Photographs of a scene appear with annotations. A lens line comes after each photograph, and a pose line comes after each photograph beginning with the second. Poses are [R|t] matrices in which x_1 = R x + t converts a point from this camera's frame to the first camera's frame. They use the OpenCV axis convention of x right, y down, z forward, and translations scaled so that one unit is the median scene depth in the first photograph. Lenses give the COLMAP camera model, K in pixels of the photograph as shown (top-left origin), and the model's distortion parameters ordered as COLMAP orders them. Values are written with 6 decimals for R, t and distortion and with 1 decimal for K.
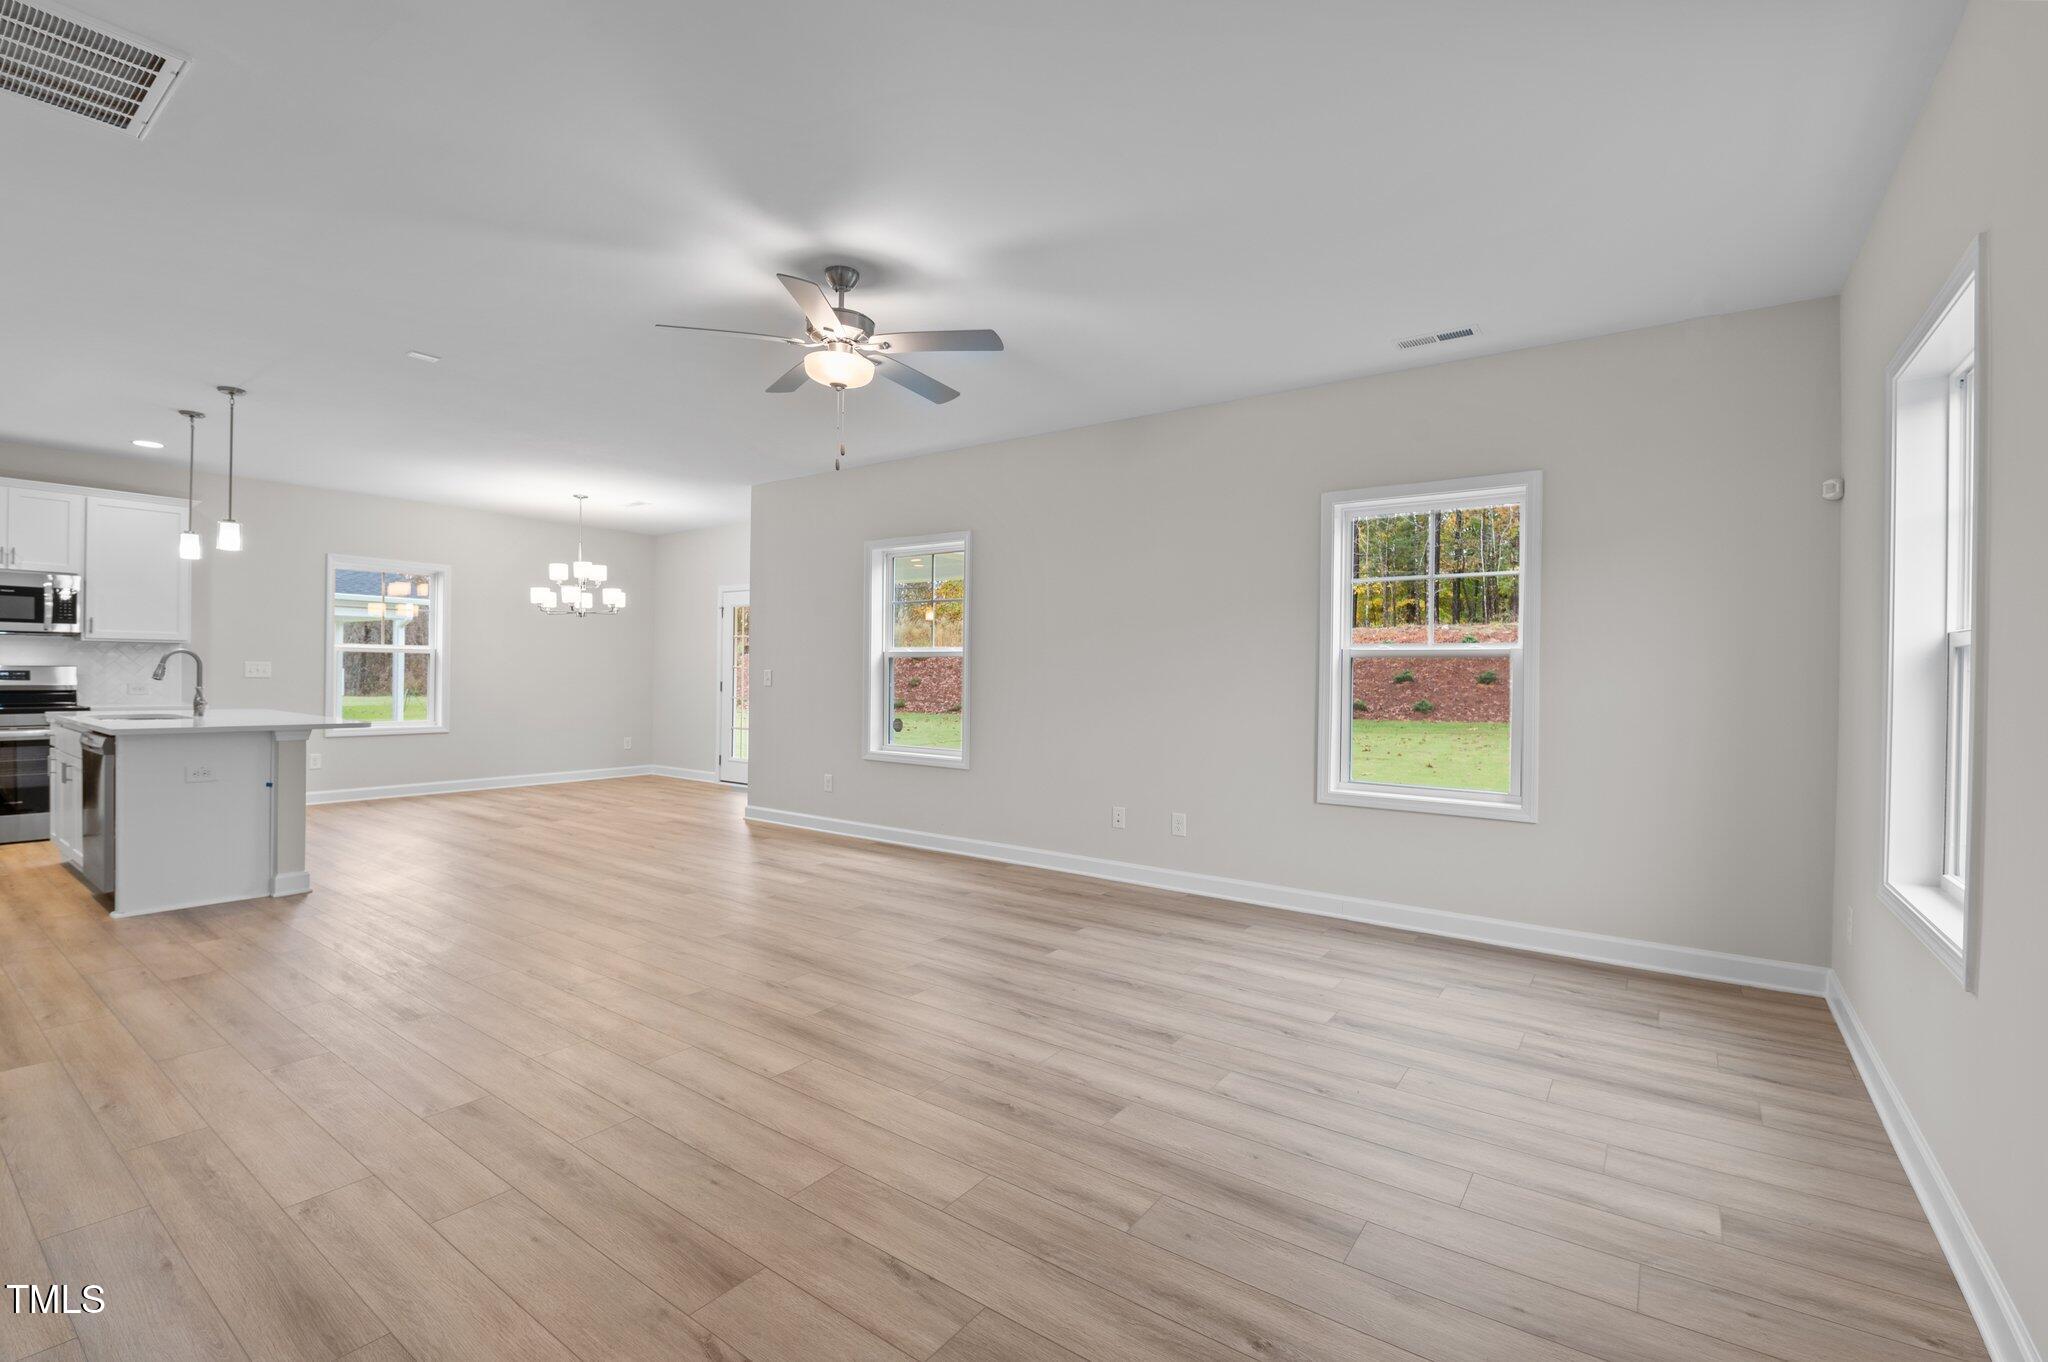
lens RADIAL K [[888.2, 0, 1030.6], [0, 888.2, 679.8], [0, 0, 1]] dist [0.000485, -0.007756]
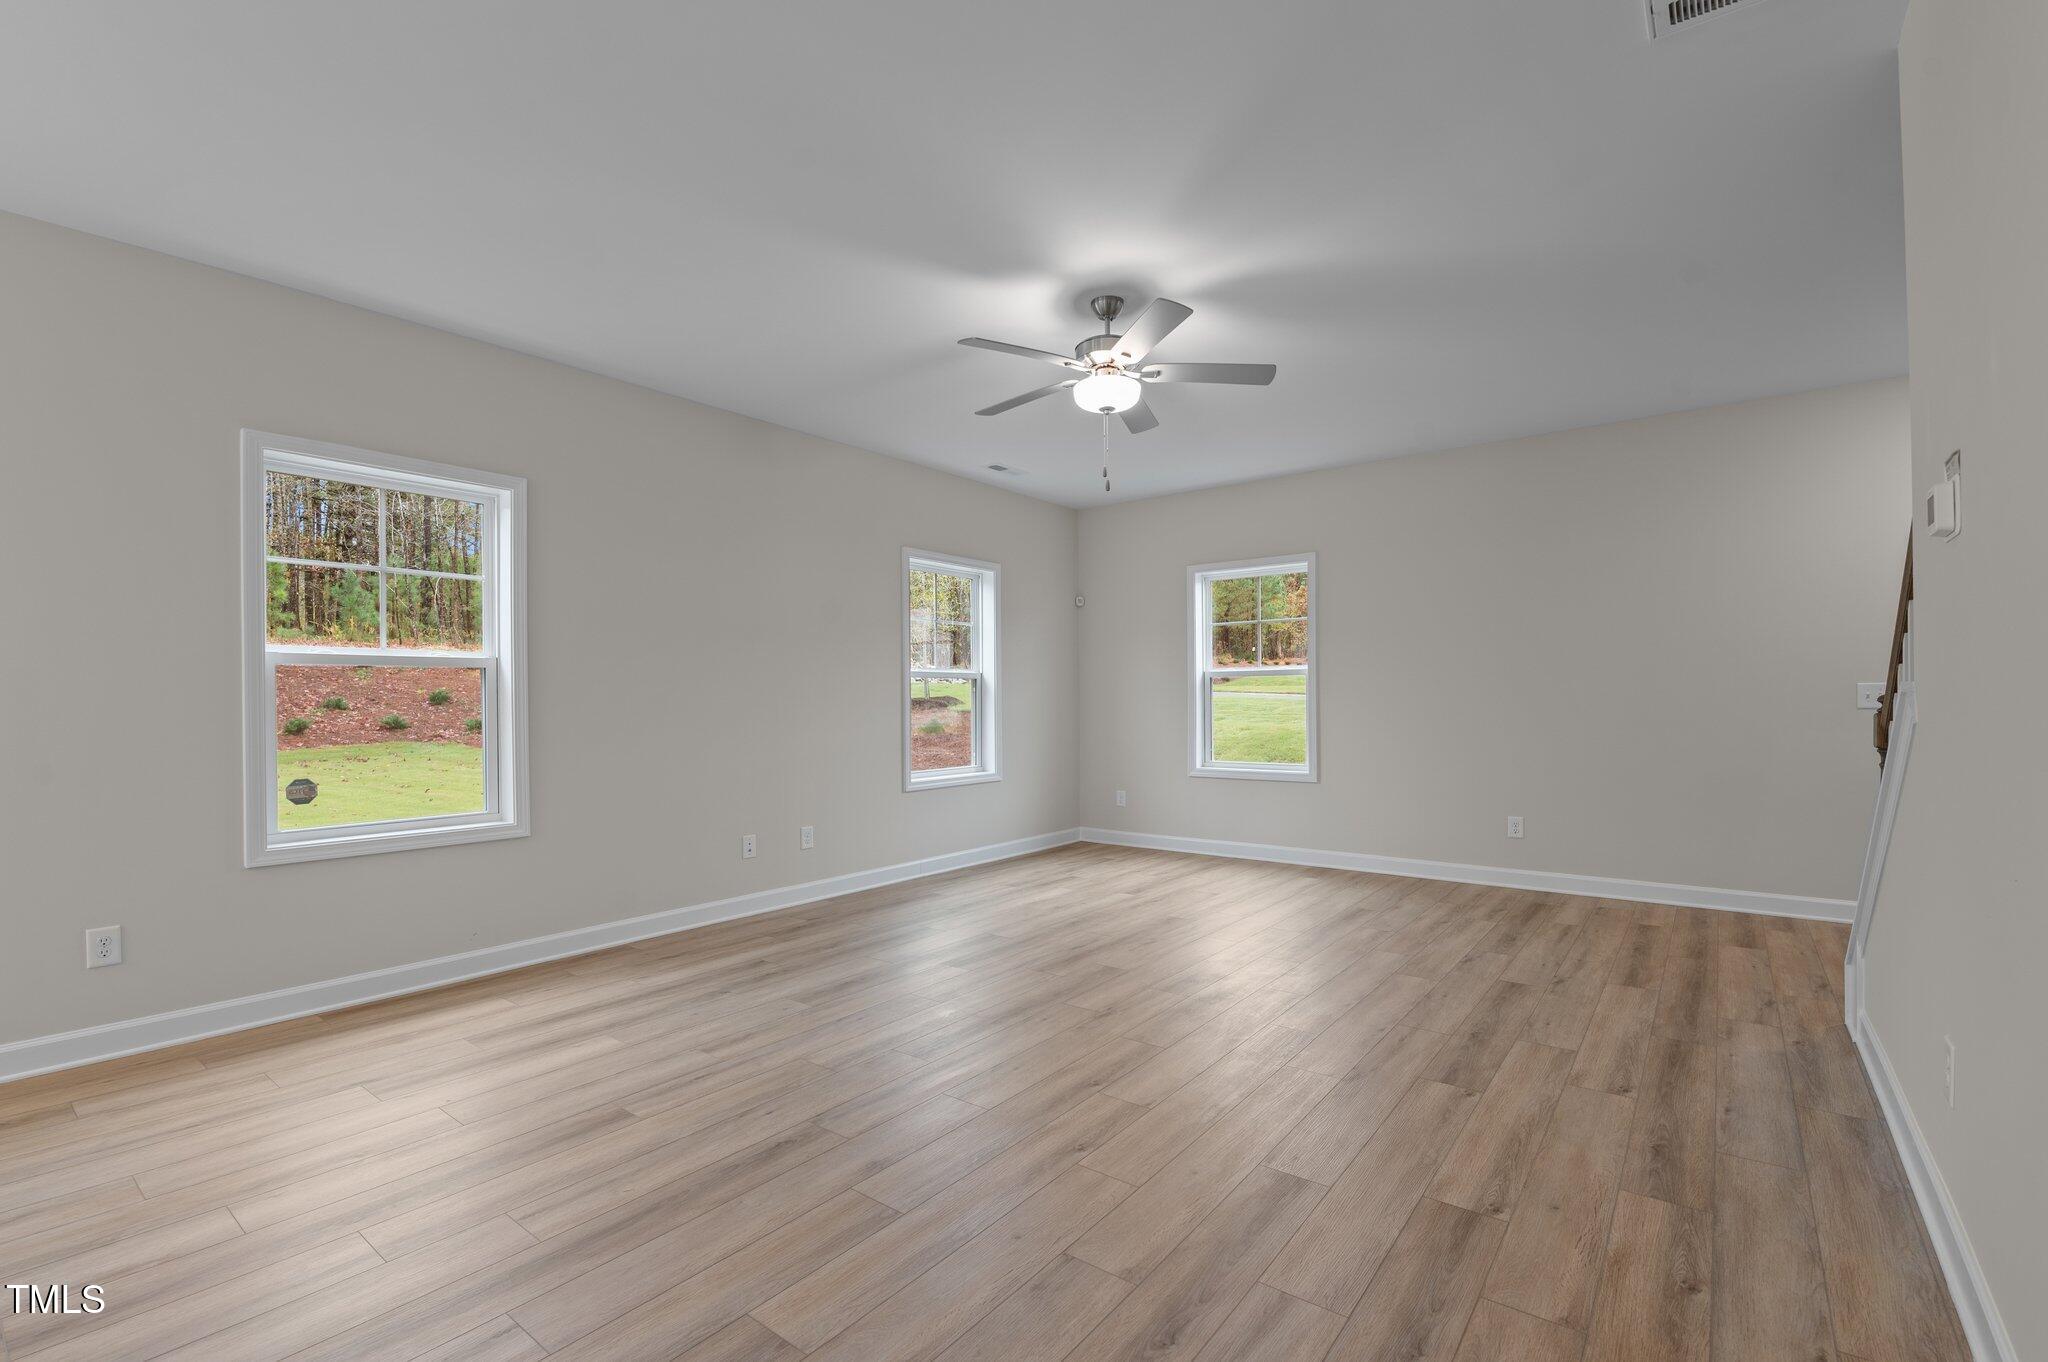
lens RADIAL K [[882.1, 0, 1023.2], [0, 882.1, 698.8], [0, 0, 1]] dist [0.001734, 0.000106]
pose [[0.051206, -0.013463, 0.998597, -1.256584], [0.011720, 0.999848, 0.012878, -0.009070], [-0.998619, 0.011044, 0.051356, 1.050912]]
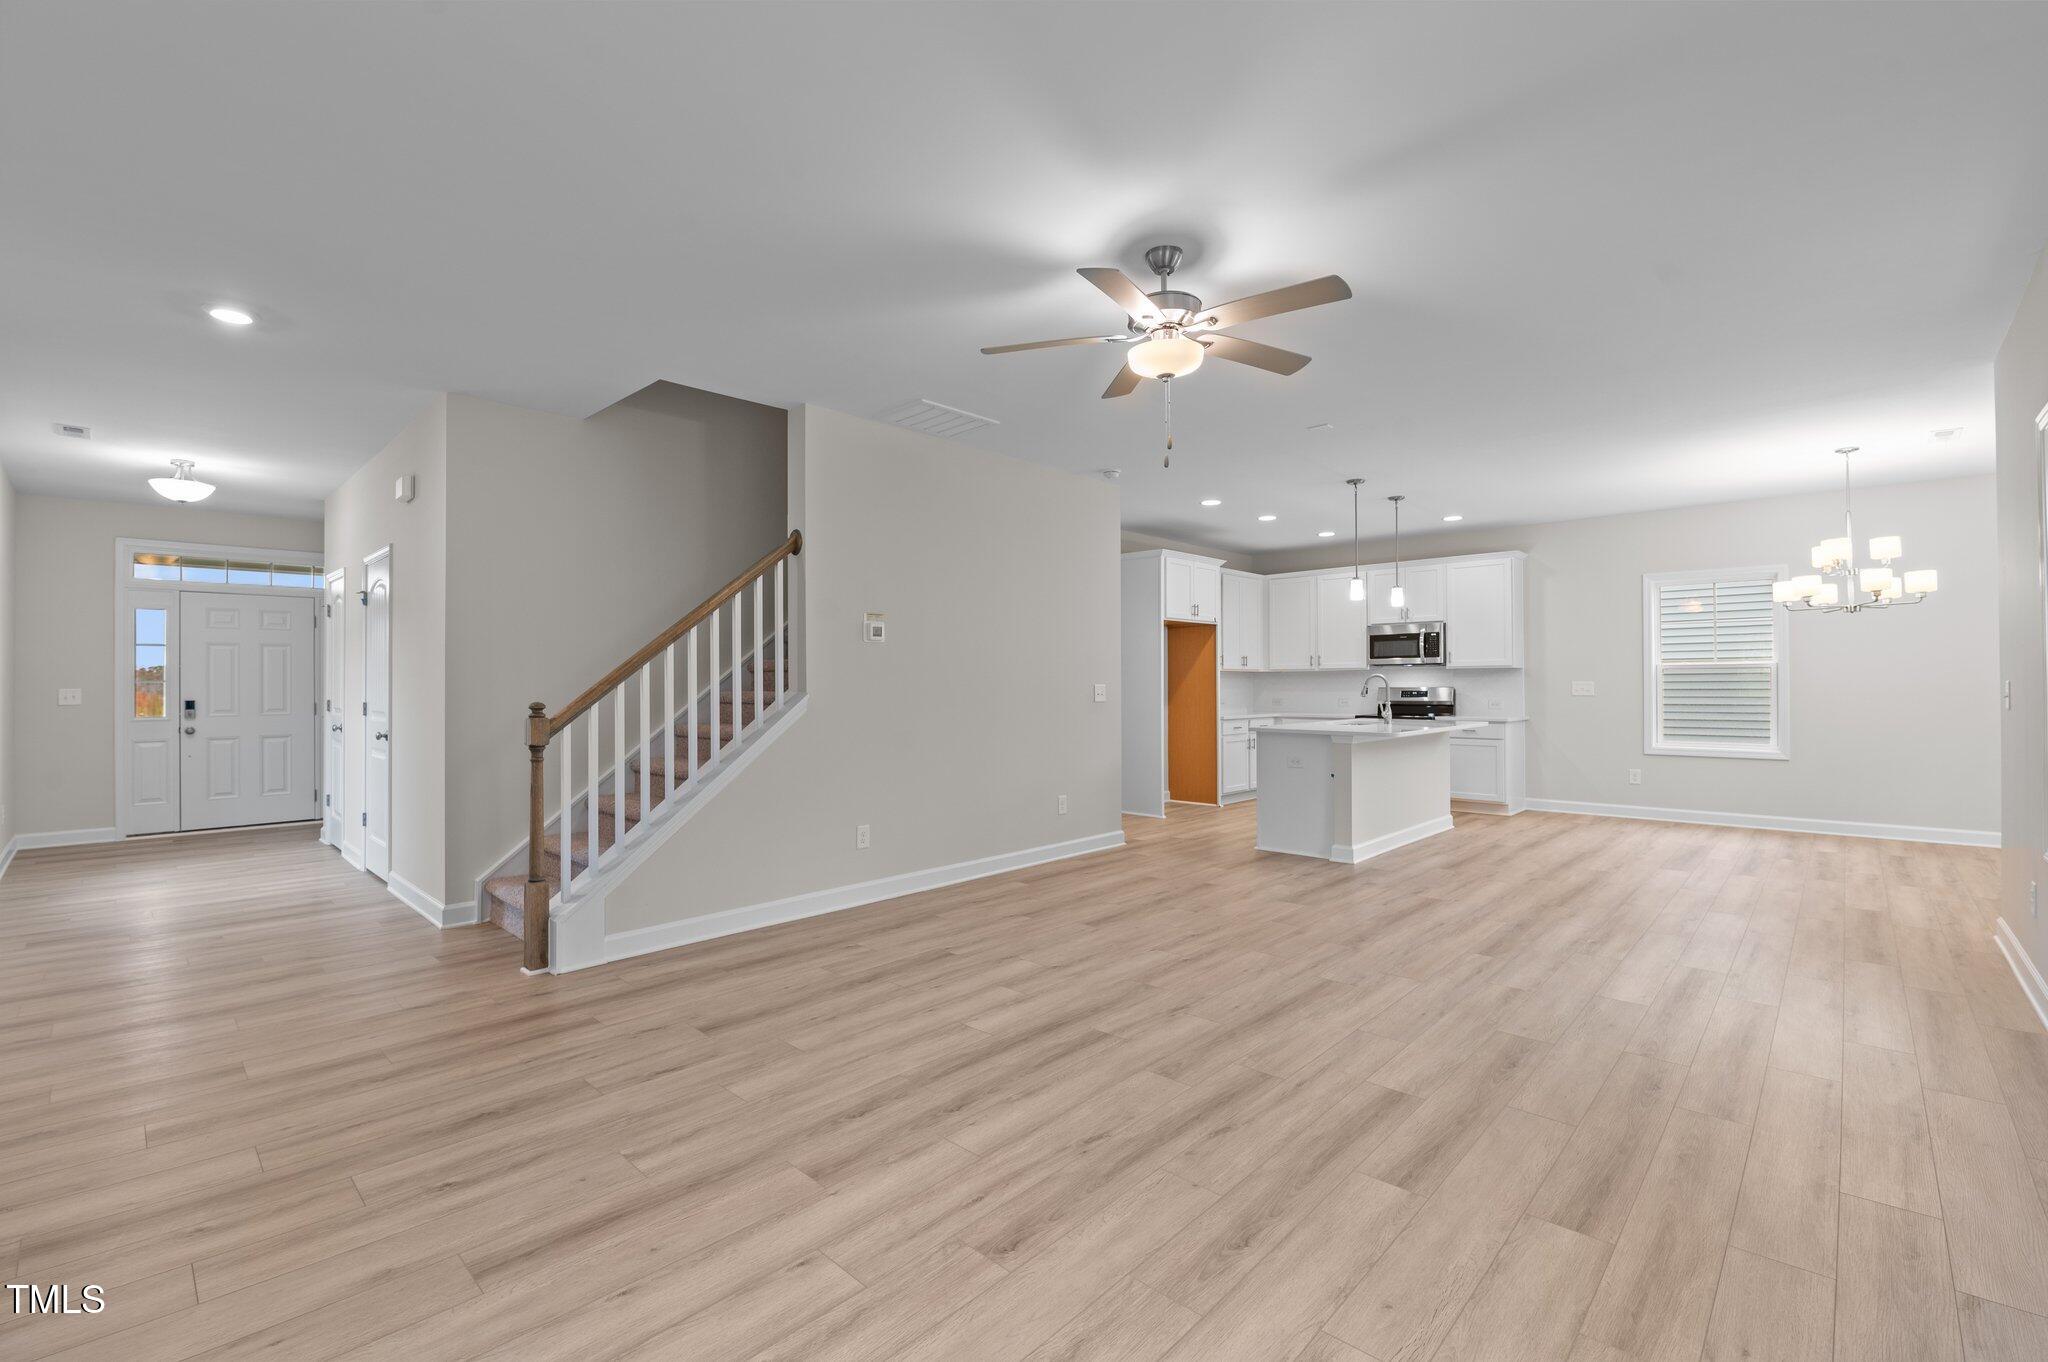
lens RADIAL K [[888.2, 0, 1030.6], [0, 888.2, 679.8], [0, 0, 1]] dist [0.000485, -0.007756]
pose [[-0.137885, -0.019612, -0.990254, 0.710445], [-0.001302, 0.999807, -0.019619, 0.001934], [0.990447, -0.001416, -0.137884, 0.989612]]
